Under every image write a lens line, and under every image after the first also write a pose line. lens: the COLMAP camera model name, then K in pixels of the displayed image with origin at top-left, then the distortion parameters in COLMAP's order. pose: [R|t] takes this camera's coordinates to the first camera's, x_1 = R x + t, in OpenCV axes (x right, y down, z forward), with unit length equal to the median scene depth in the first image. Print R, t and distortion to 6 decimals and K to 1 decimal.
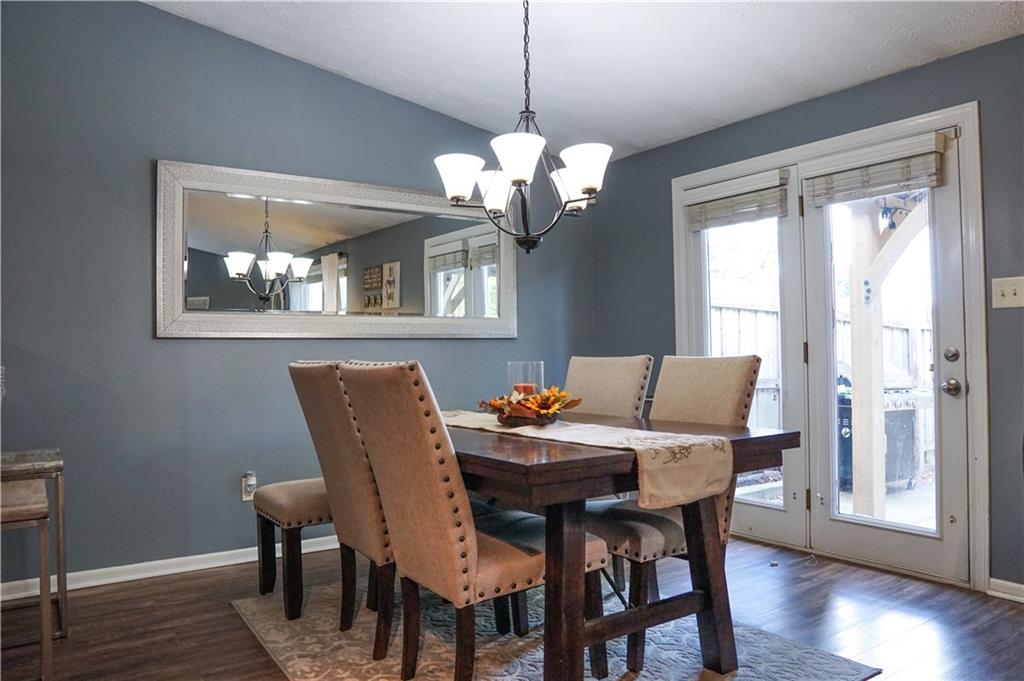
lens RADIAL K [[725.9, 0, 520.3], [0, 725.9, 347.0], [0, 0, 1]] dist [-0.090249, 0.045202]
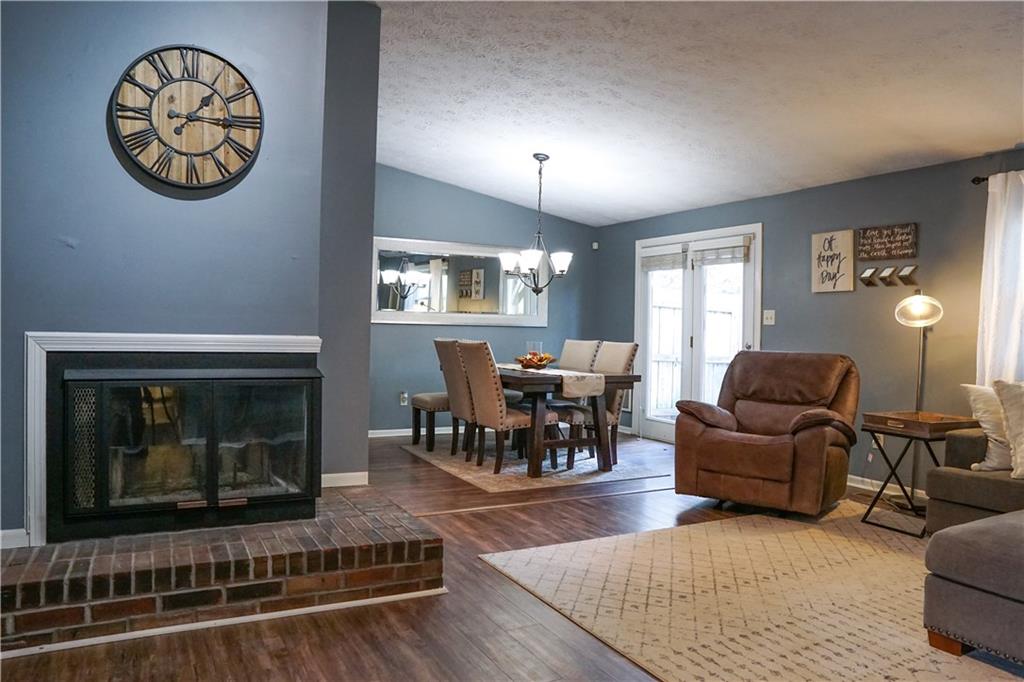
lens RADIAL K [[725.9, 0, 509.6], [0, 725.9, 338.2], [0, 0, 1]] dist [-0.090249, 0.045202]
pose [[0.991095, 0.037387, -0.127800, 0.202193], [-0.033956, 0.999005, 0.028920, -0.050354], [0.128754, -0.024323, 0.991378, -1.181212]]
